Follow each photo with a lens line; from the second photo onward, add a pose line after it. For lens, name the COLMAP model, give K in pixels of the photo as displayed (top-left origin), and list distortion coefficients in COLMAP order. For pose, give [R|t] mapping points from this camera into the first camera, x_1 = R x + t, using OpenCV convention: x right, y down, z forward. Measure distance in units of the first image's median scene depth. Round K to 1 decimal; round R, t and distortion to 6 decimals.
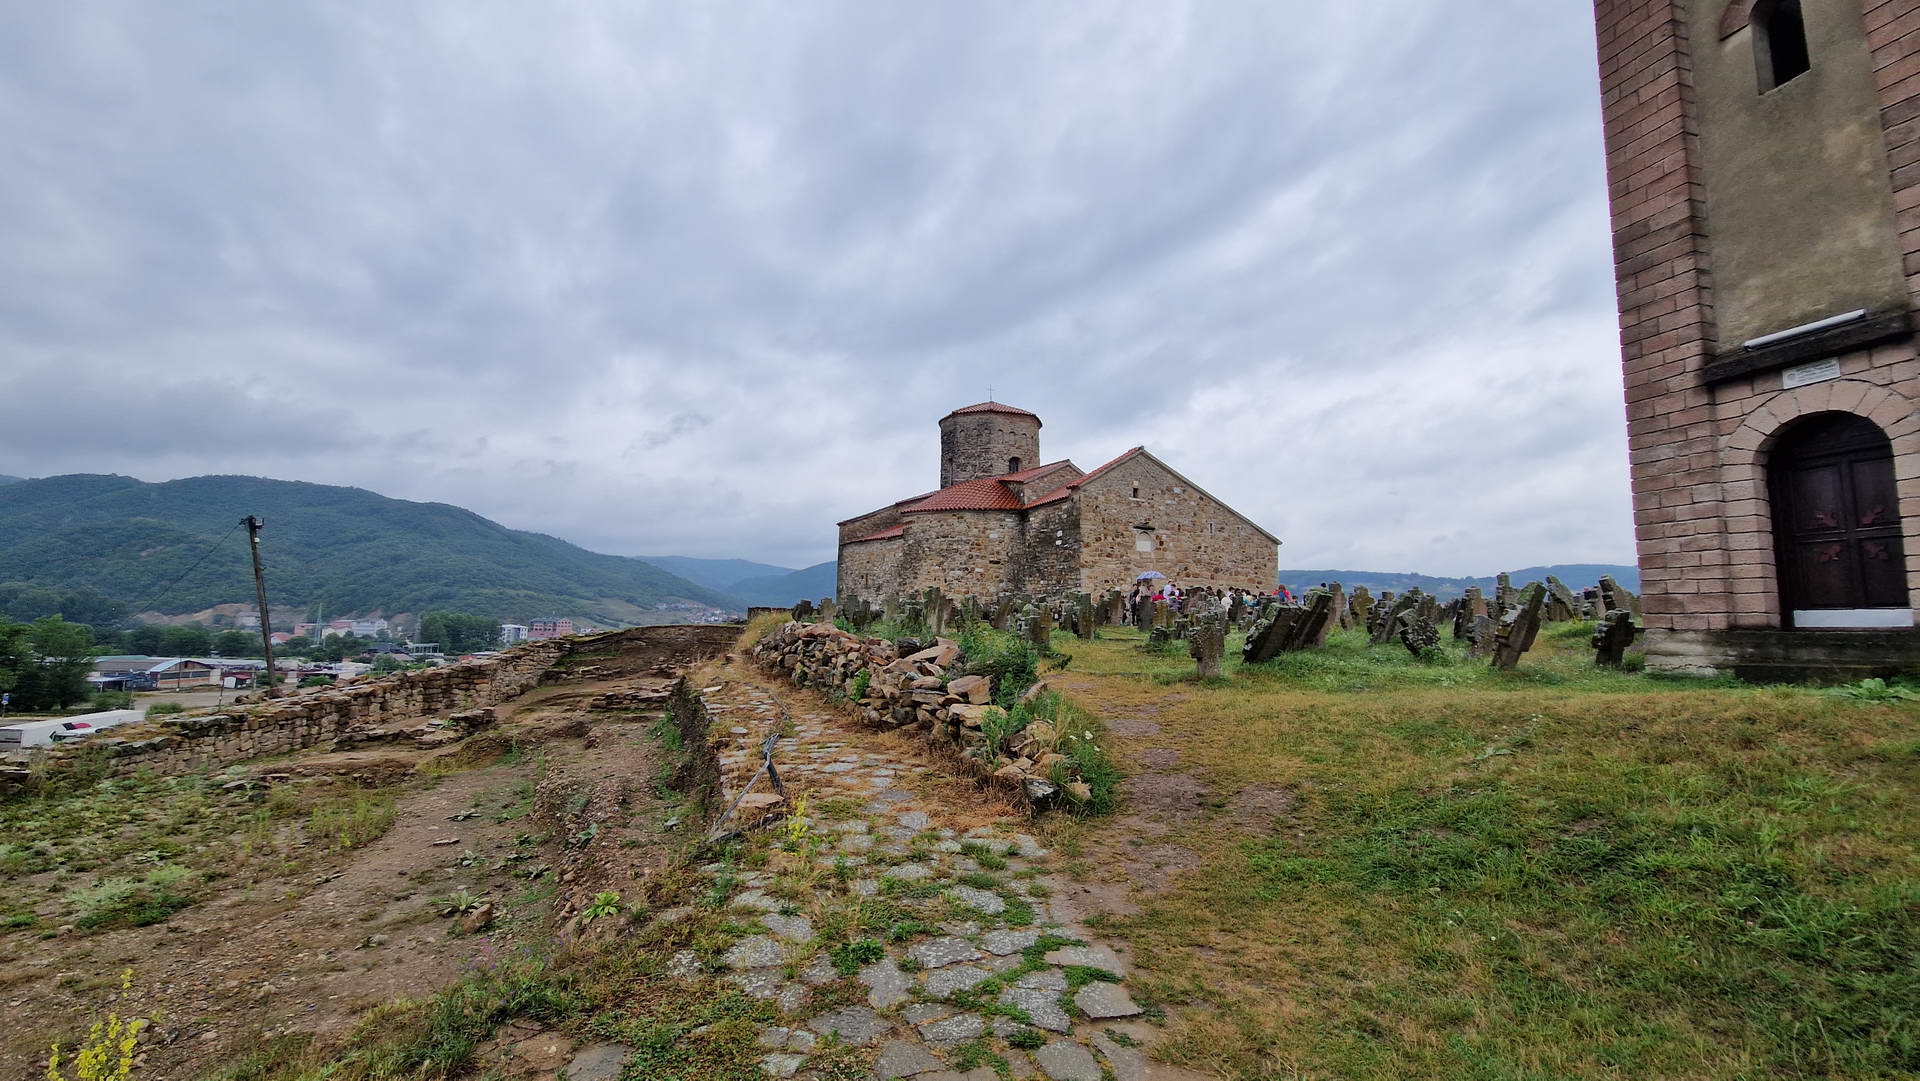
lens RADIAL K [[761.7, 0, 962.9], [0, 761.7, 539.8], [0, 0, 1]] dist [-0.001975, -0.000007]
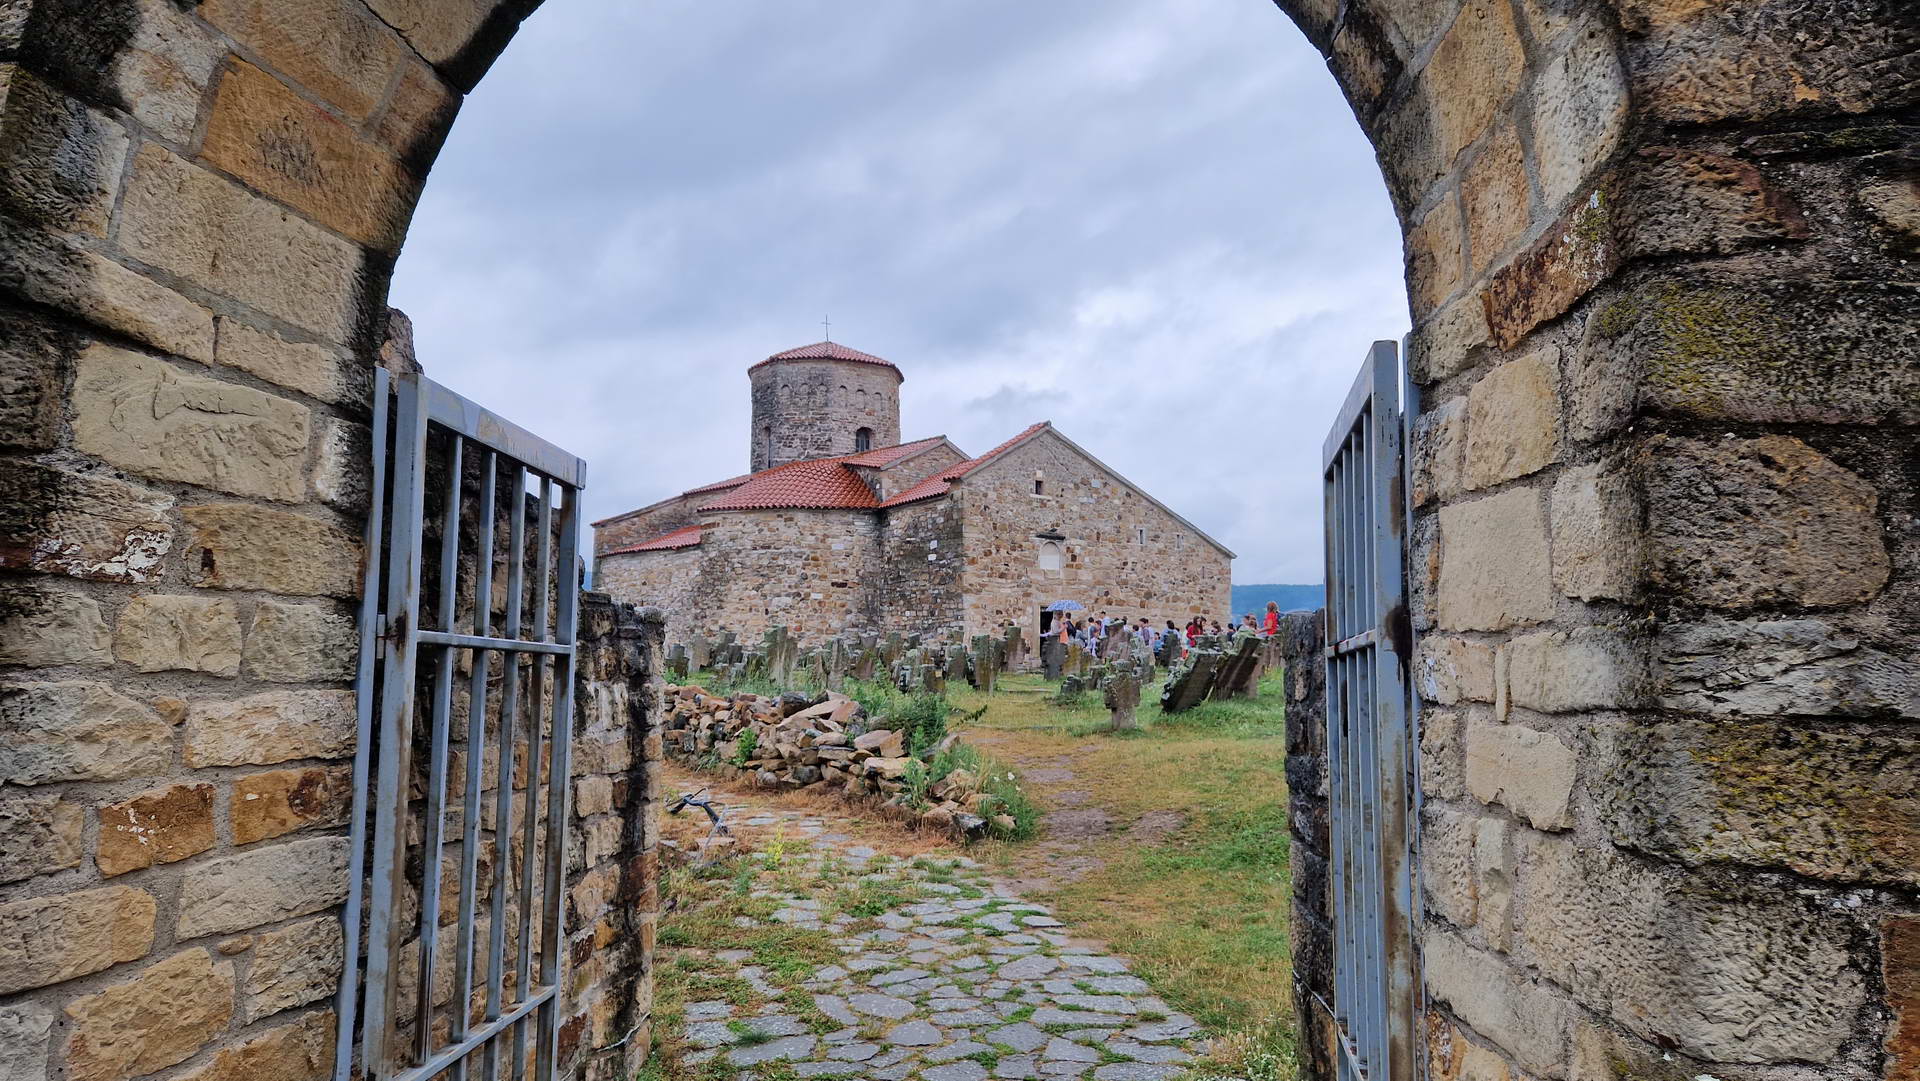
lens RADIAL K [[1243.2, 0, 970.9], [0, 1243.2, 547.3], [0, 0, 1]] dist [0.028524, -0.000386]
pose [[0.985059, 0.003558, 0.172183, -0.037249], [-0.005203, 0.999945, 0.009103, -0.016374], [-0.172141, -0.009863, 0.985023, -0.138946]]
